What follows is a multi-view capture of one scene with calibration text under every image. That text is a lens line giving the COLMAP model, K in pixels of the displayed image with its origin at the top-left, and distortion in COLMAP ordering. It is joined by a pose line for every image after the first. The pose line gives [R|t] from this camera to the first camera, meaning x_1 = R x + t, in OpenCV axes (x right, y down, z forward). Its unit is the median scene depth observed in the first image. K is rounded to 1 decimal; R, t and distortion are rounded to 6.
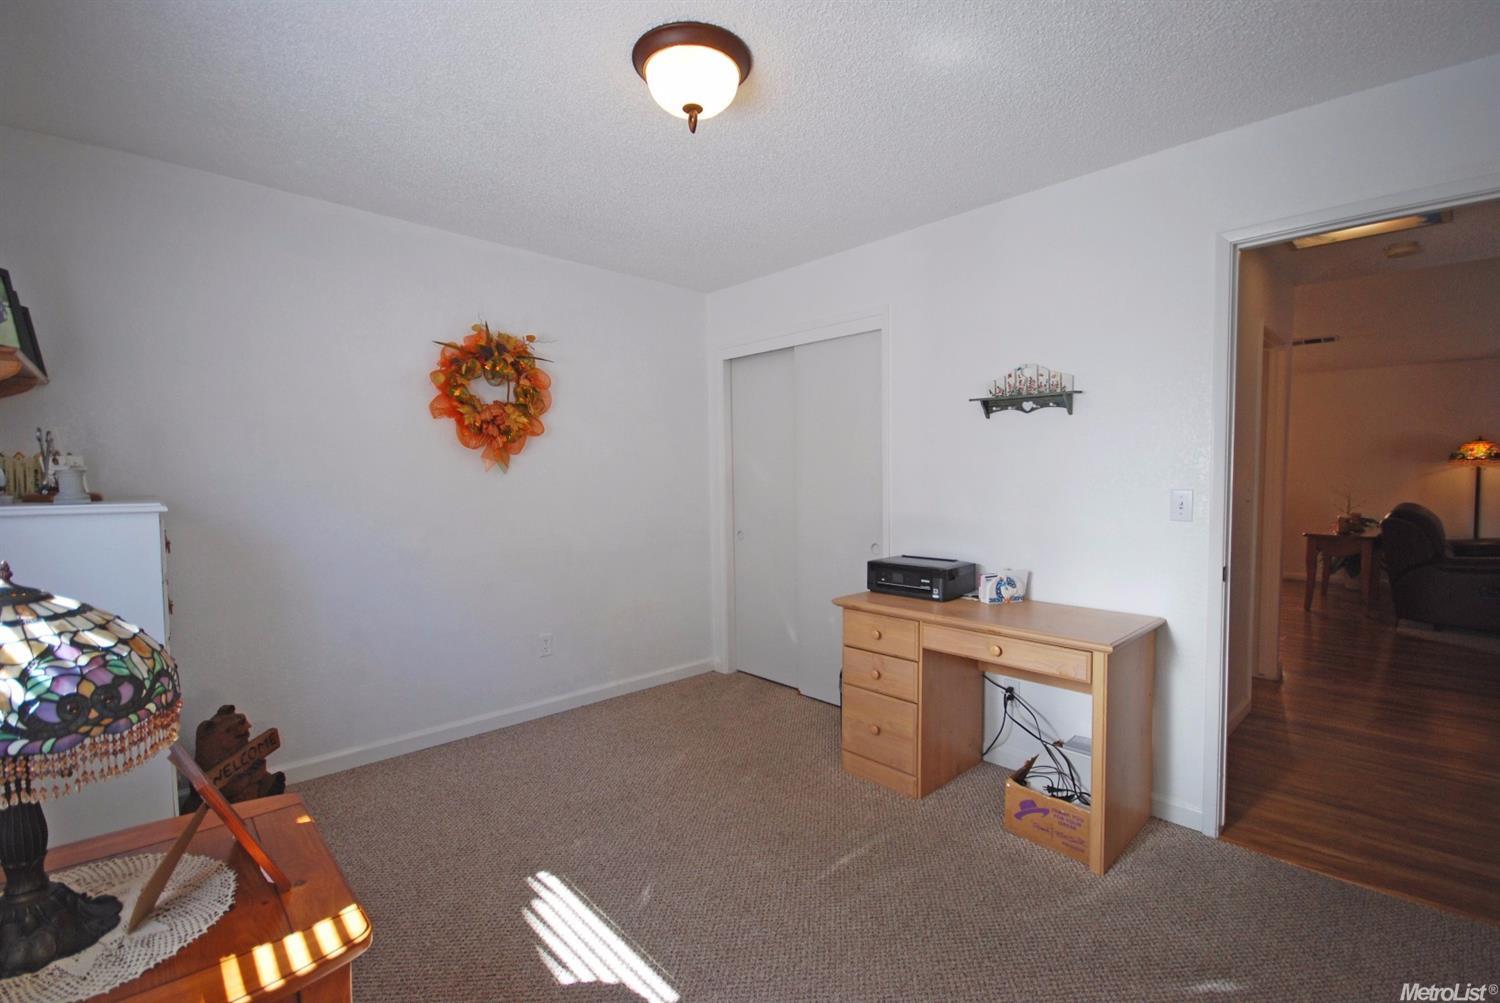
lens RADIAL K [[653.2, 0, 750.0], [0, 653.2, 501.5], [0, 0, 1]] dist [0.000352, -0.012979]
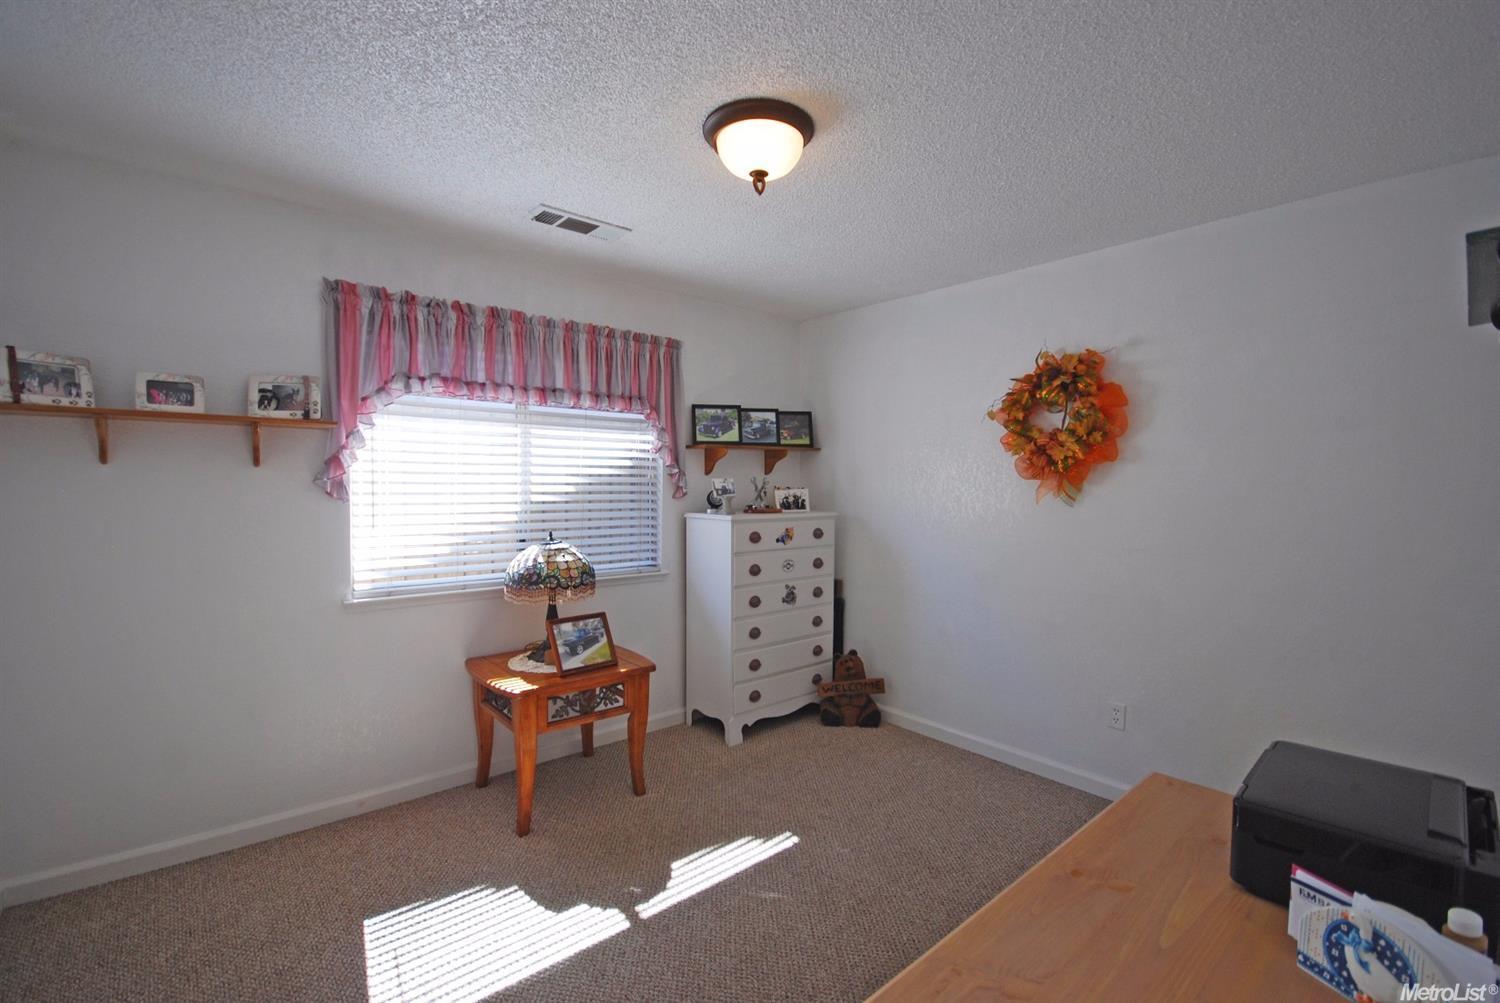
lens RADIAL K [[653.2, 0, 750.0], [0, 653.2, 501.5], [0, 0, 1]] dist [0.000352, -0.012979]
pose [[-0.046223, 0.029301, -0.998501, 0.677309], [-0.049569, 0.998271, 0.031589, -0.068439], [0.997701, 0.050955, -0.044690, 0.721907]]
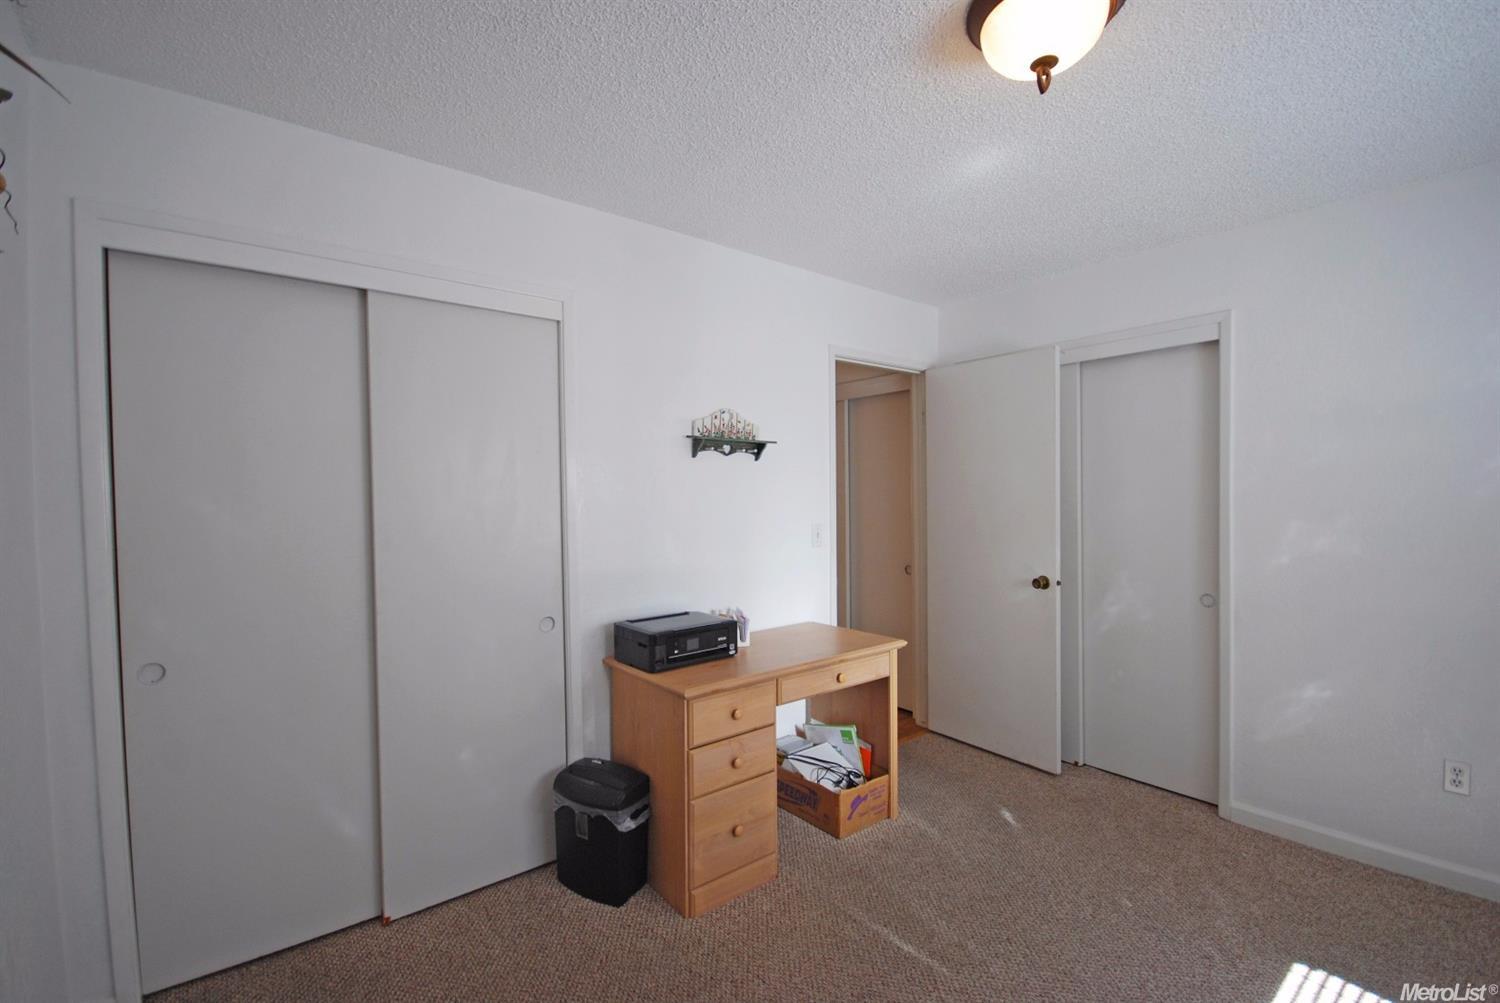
lens RADIAL K [[653.2, 0, 750.0], [0, 653.2, 501.5], [0, 0, 1]] dist [0.000352, -0.012979]
pose [[0.074399, -0.006357, 0.997208, -0.615570], [0.047642, 0.998860, 0.002814, -0.064689], [-0.996090, 0.047300, 0.074617, 0.898574]]
